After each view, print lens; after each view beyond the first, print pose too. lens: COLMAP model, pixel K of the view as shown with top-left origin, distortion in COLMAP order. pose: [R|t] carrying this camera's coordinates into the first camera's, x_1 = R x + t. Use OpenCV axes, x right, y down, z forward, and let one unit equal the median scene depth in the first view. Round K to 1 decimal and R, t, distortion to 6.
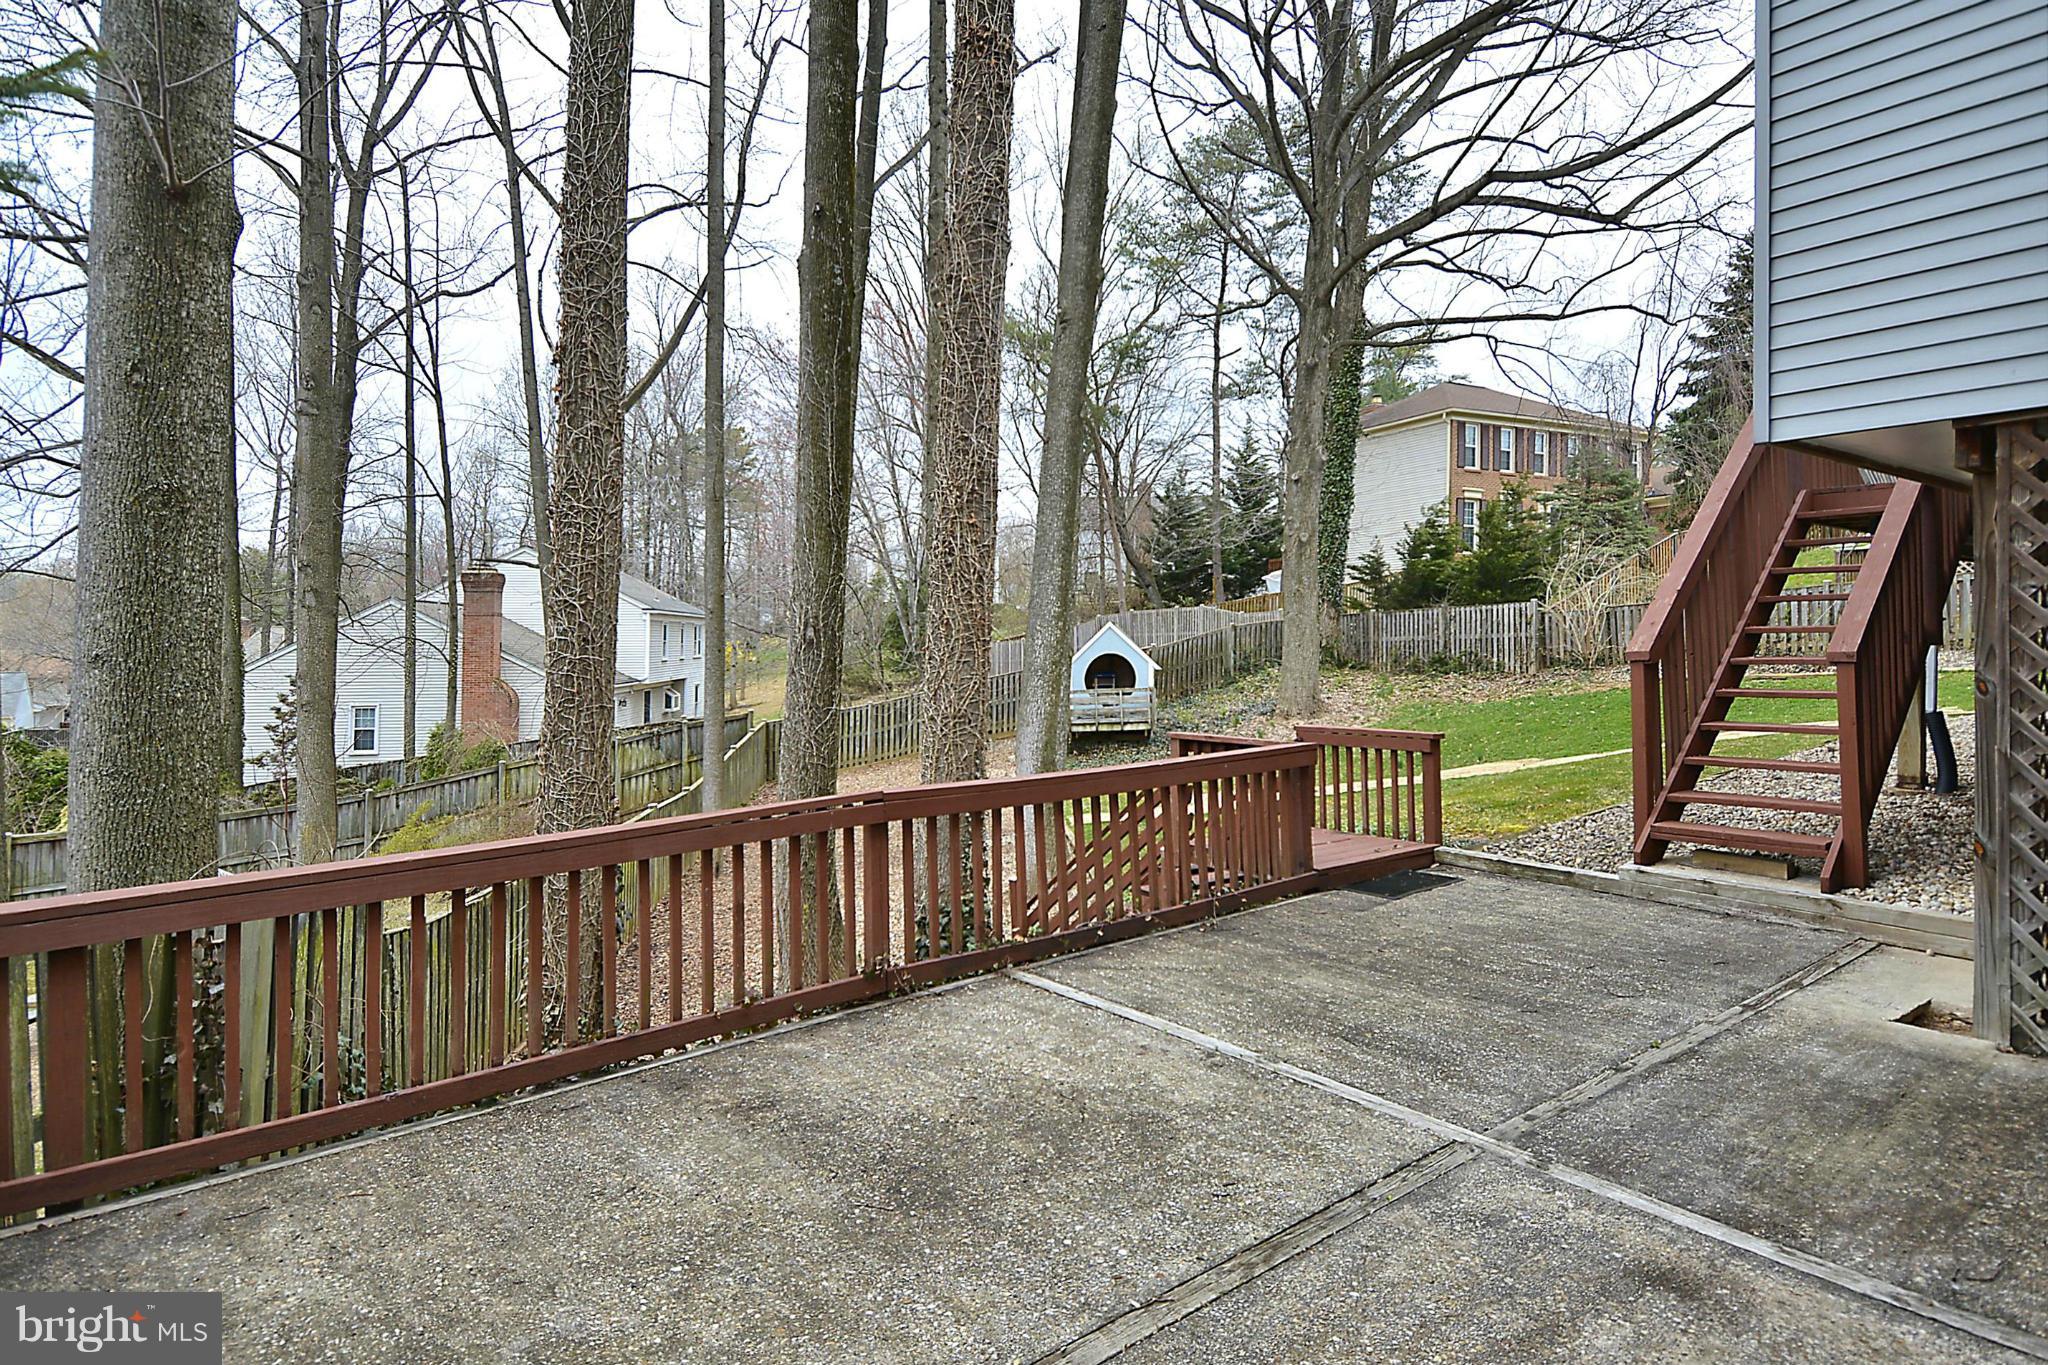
lens RADIAL K [[1028.5, 0, 1090.4], [0, 1028.5, 676.7], [0, 0, 1]] dist [0.048410, -0.023134]
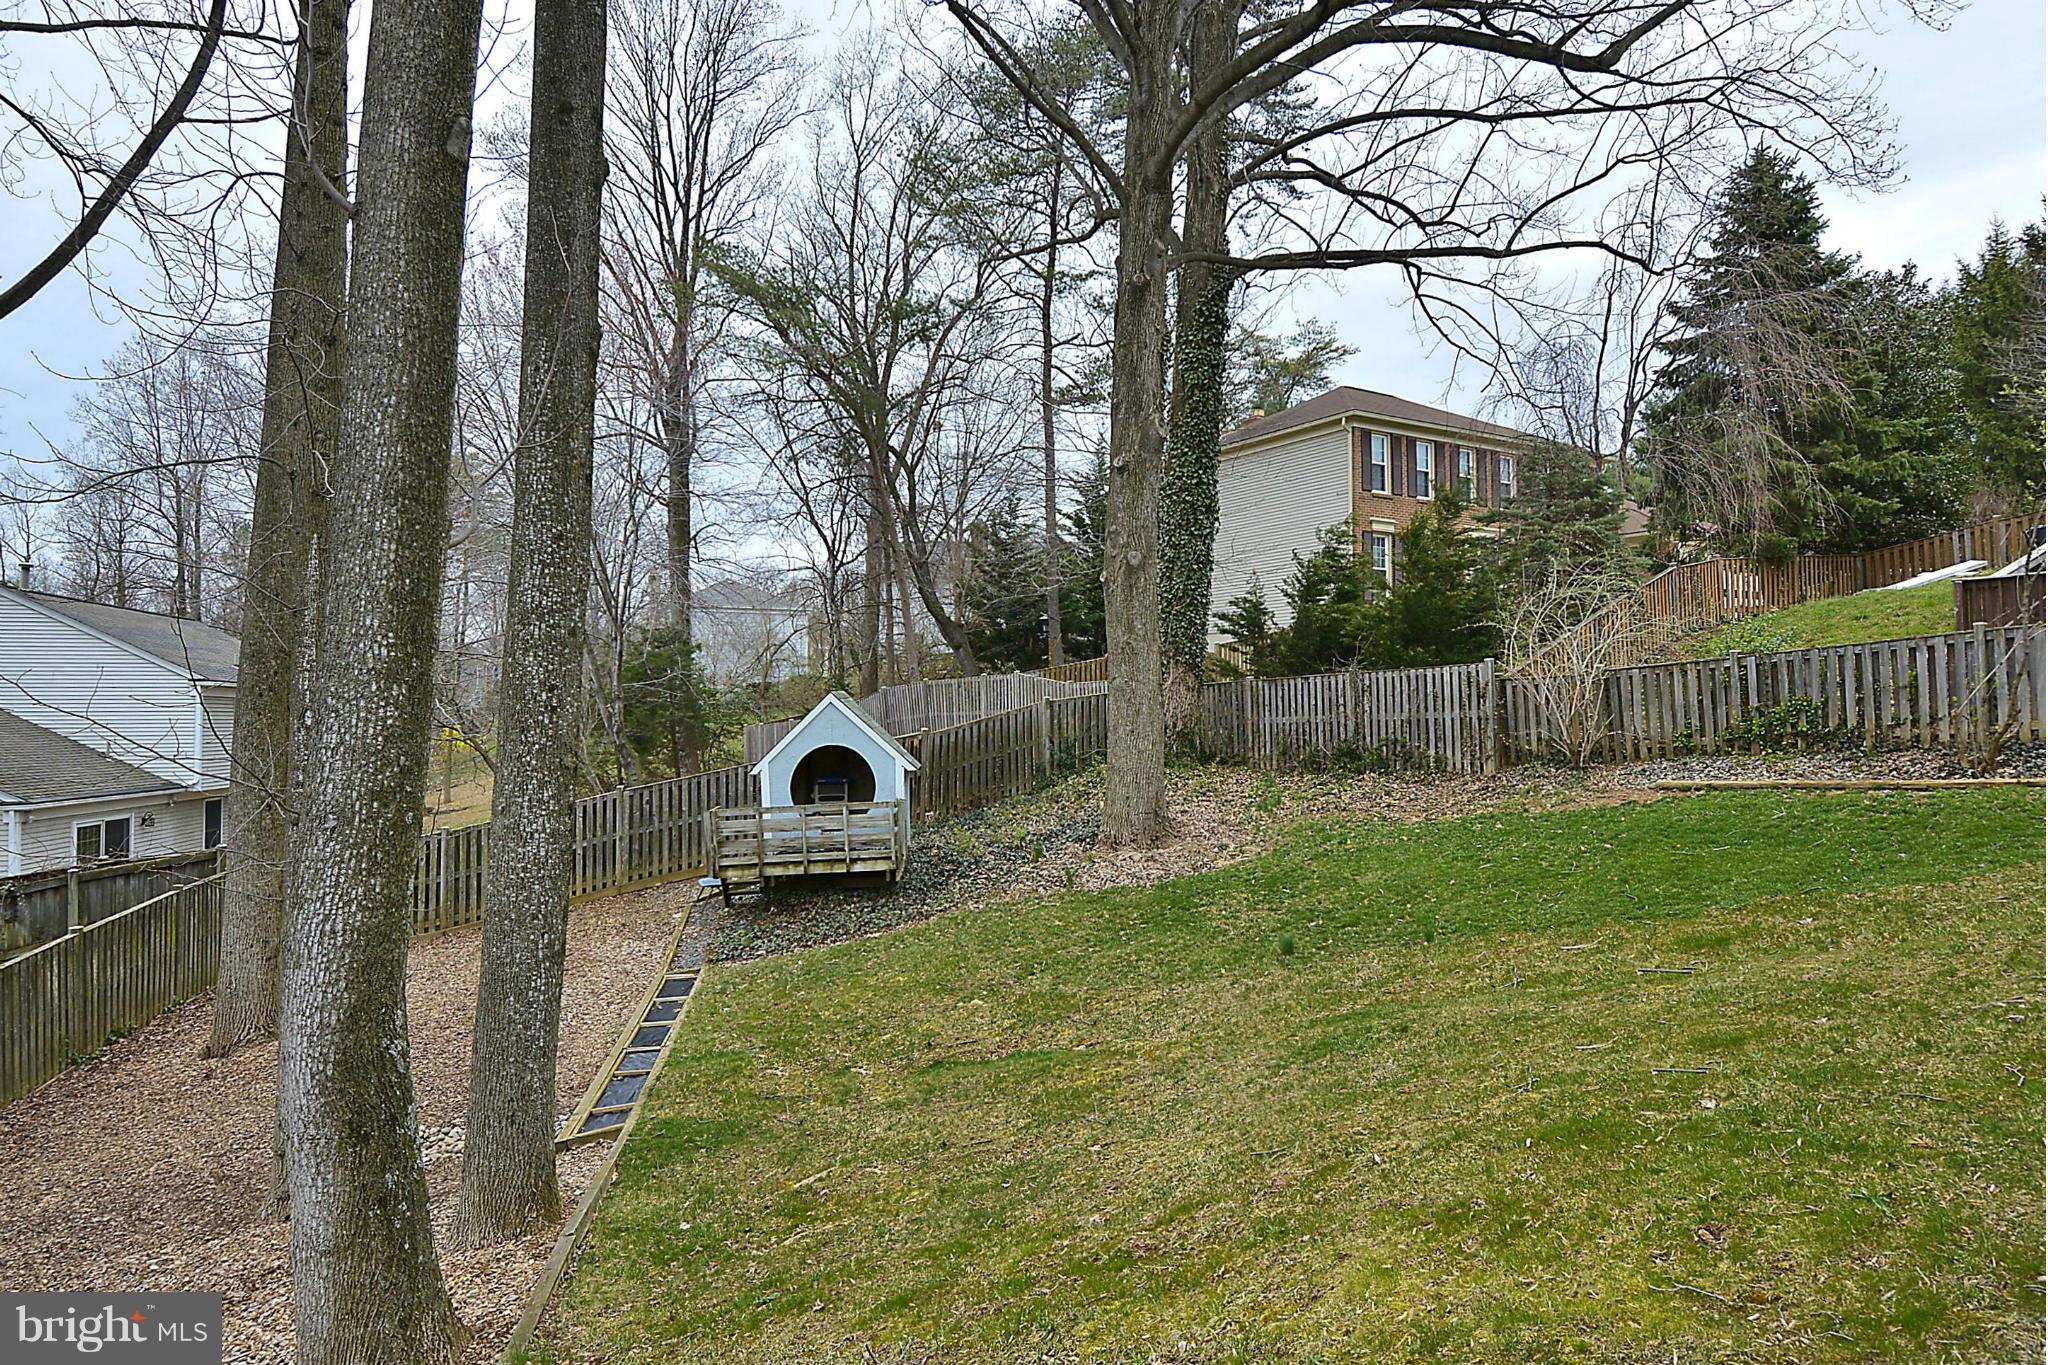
lens RADIAL K [[1028.5, 0, 1090.4], [0, 1028.5, 676.7], [0, 0, 1]] dist [0.048410, -0.023134]
pose [[0.996035, -0.000147, 0.088957, 0.112387], [0.006896, 0.997117, -0.075569, -0.015157], [-0.088690, 0.075883, 0.993165, 0.349047]]
